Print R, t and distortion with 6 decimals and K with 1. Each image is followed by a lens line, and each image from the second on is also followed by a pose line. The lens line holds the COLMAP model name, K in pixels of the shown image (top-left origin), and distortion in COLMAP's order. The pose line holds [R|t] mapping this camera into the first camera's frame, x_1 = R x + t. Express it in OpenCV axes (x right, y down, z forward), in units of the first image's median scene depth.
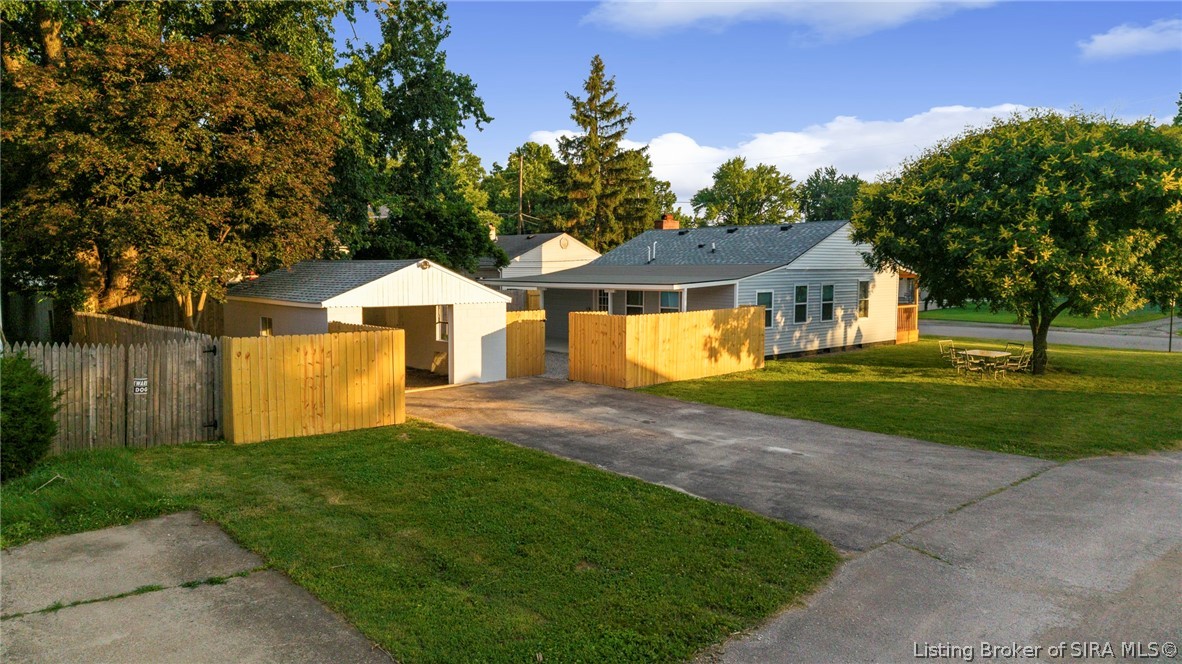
lens RADIAL K [[805.4, 0, 591.0], [0, 805.4, 332.0], [0, 0, 1]] dist [-0.000323, 0.000555]
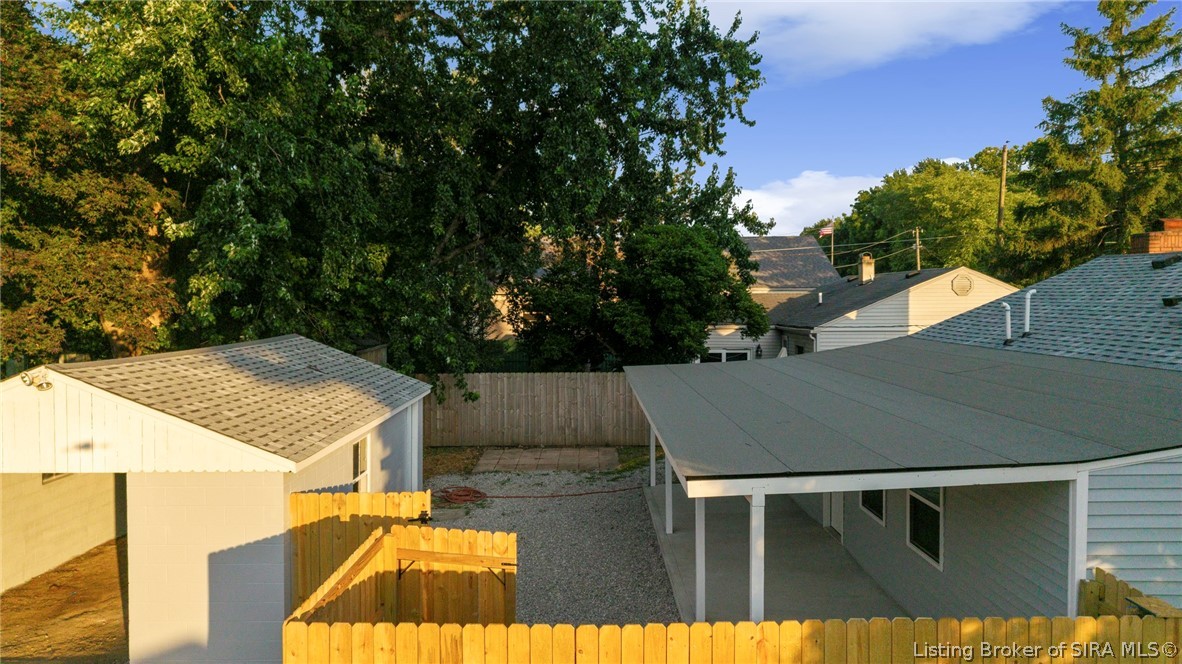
lens RADIAL K [[786.7, 0, 583.5], [0, 786.7, 296.4], [0, 0, 1]] dist [0.058341, -0.080487]
pose [[0.721635, -0.005897, -0.692249, 0.213042], [-0.049673, 0.996945, -0.060274, -0.083354], [0.690490, 0.077882, 0.719137, 0.637722]]
